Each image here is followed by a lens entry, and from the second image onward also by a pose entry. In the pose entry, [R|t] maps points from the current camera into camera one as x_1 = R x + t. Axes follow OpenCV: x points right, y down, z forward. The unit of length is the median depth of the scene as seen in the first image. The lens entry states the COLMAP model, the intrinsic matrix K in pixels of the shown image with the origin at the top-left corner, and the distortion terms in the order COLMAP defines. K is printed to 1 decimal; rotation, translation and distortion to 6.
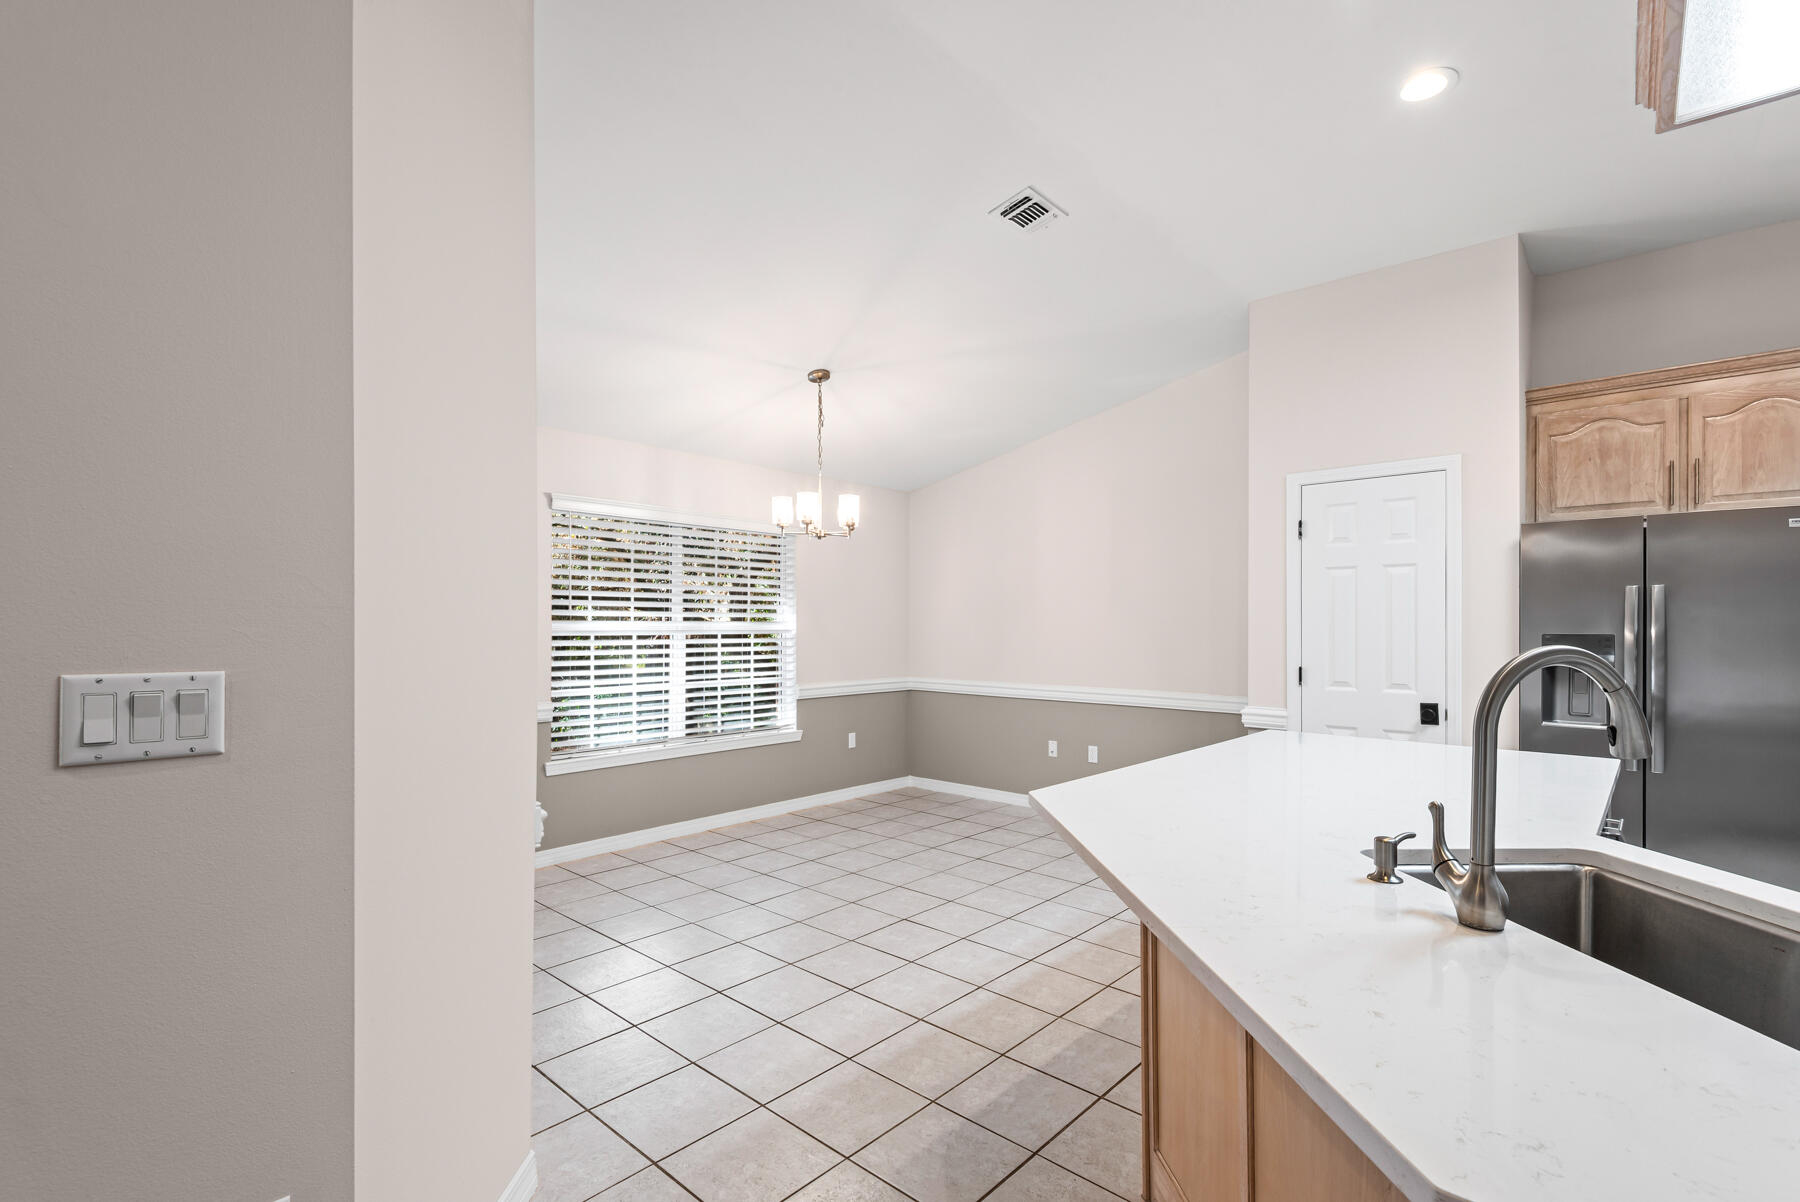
lens RADIAL K [[823.4, 0, 897.4], [0, 823.4, 621.9], [0, 0, 1]] dist [0.031686, -0.018767]
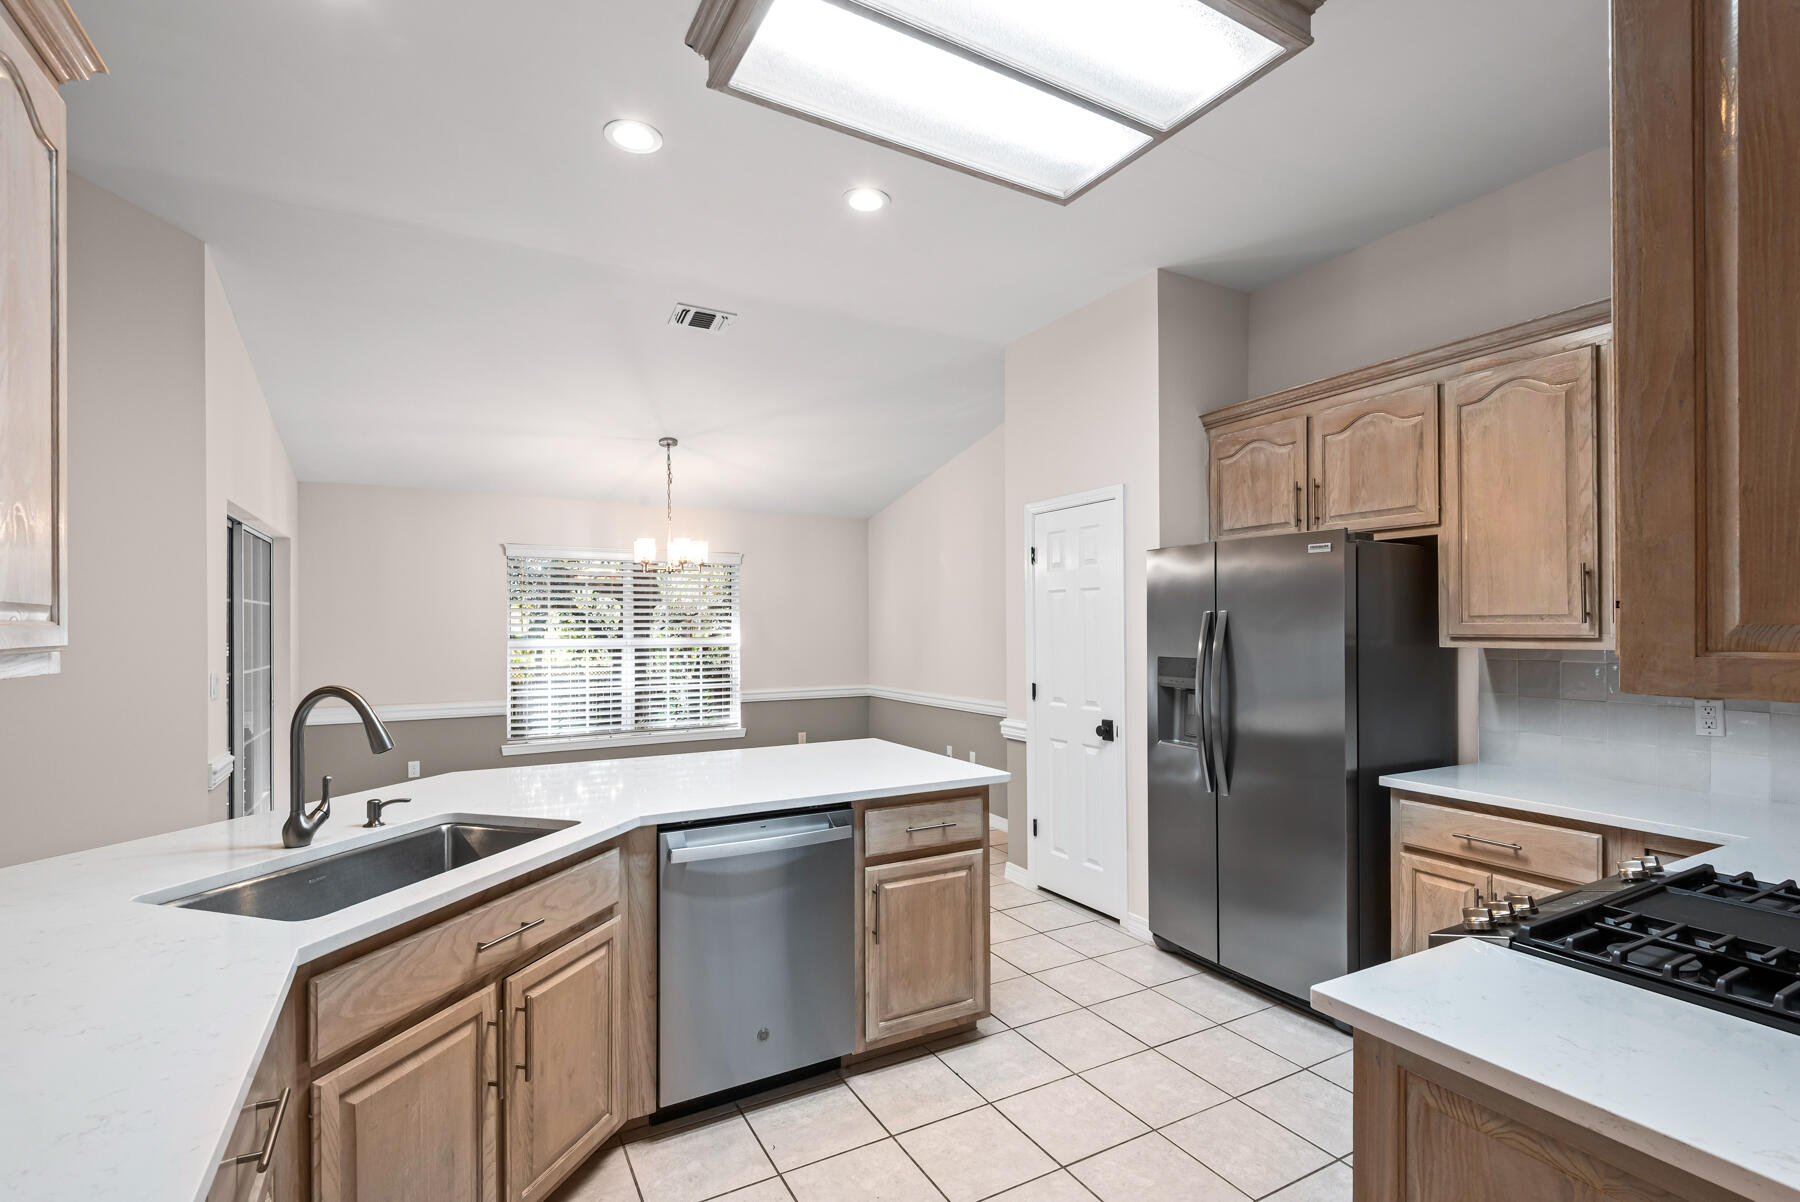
lens RADIAL K [[823.4, 0, 897.4], [0, 823.4, 621.9], [0, 0, 1]] dist [0.031686, -0.018767]
pose [[0.945039, -0.006927, -0.326884, 0.670245], [0.005980, 0.999975, -0.003902, -0.022024], [0.326903, 0.001732, 0.945056, -0.066888]]
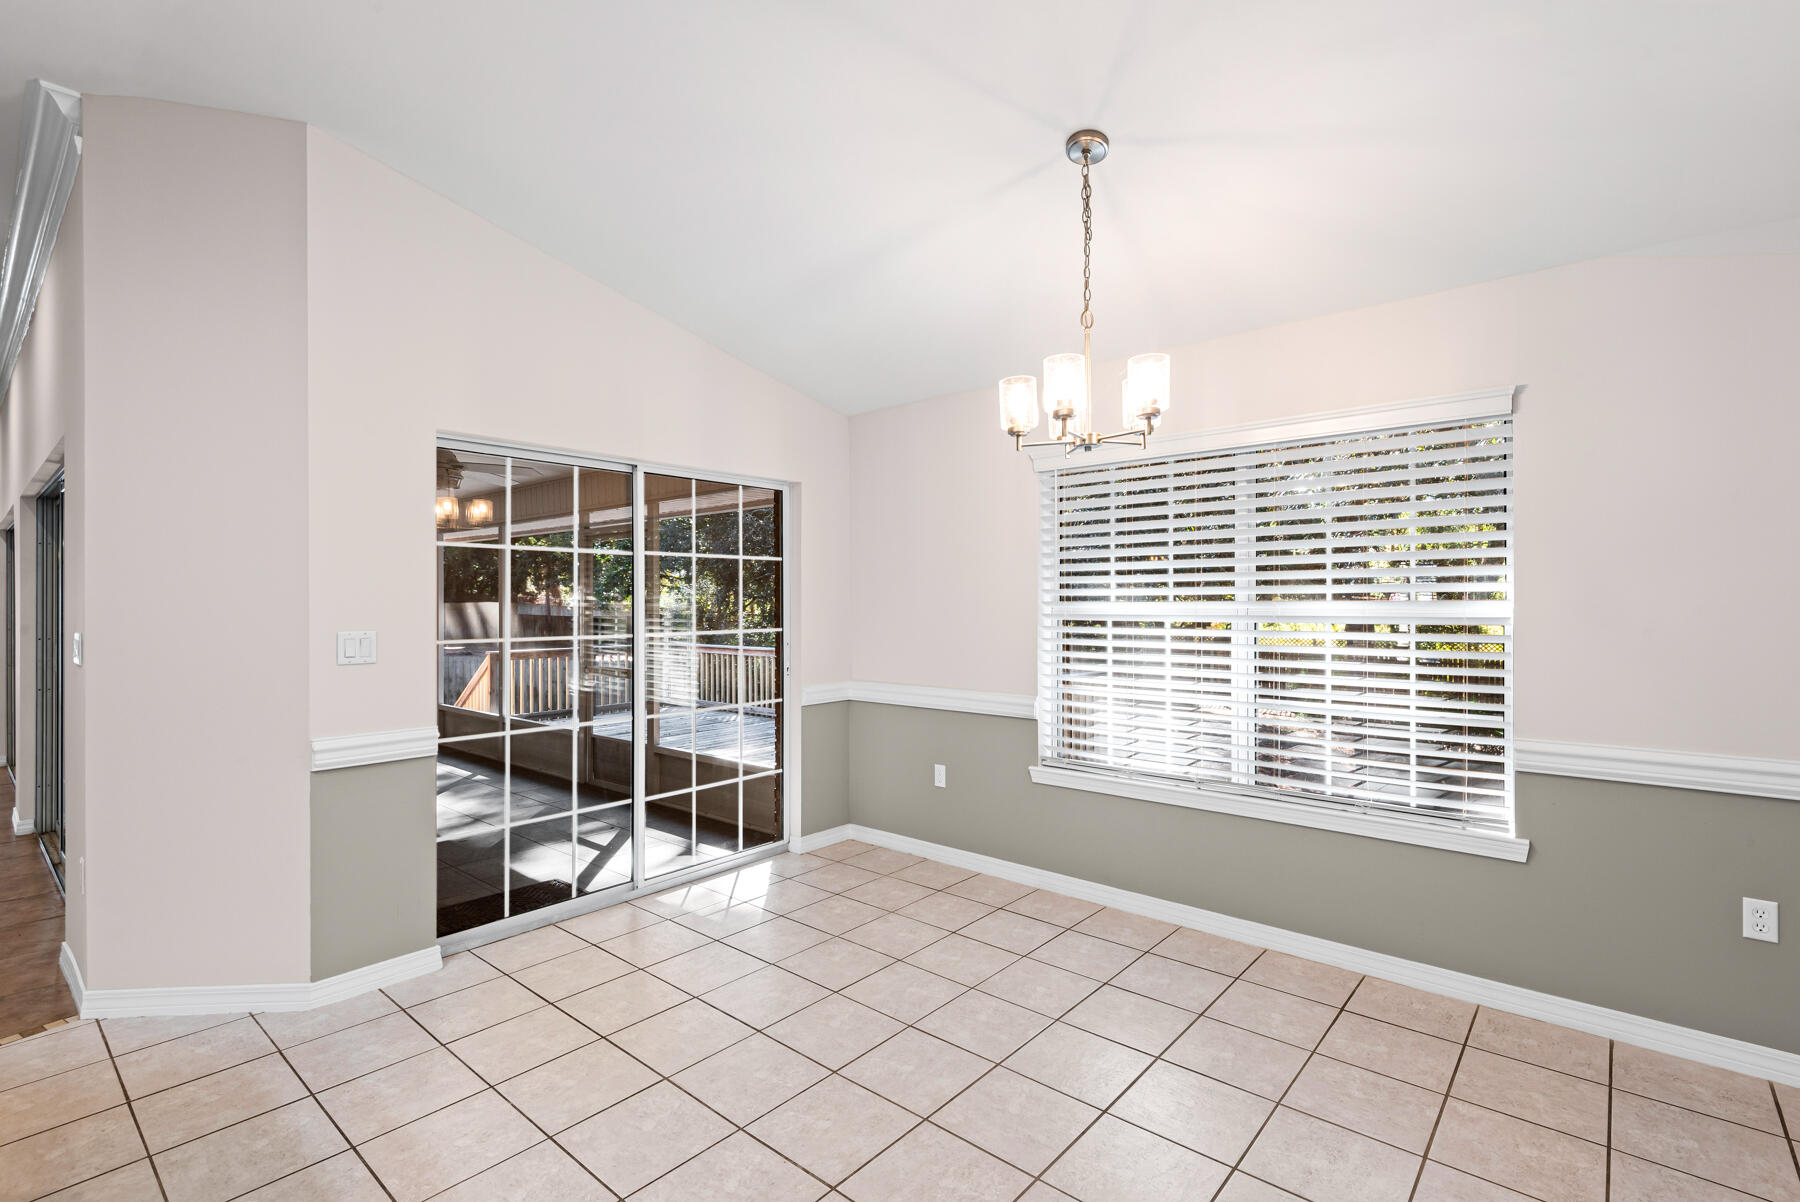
lens RADIAL K [[803.0, 0, 903.5], [0, 803.0, 599.3], [0, 0, 1]] dist [0.036838, -0.022485]
pose [[0.018398, -0.006050, -0.999812, 0.451792], [0.008390, 0.999947, -0.005896, -0.001299], [0.999796, -0.008280, 0.018448, 0.914987]]
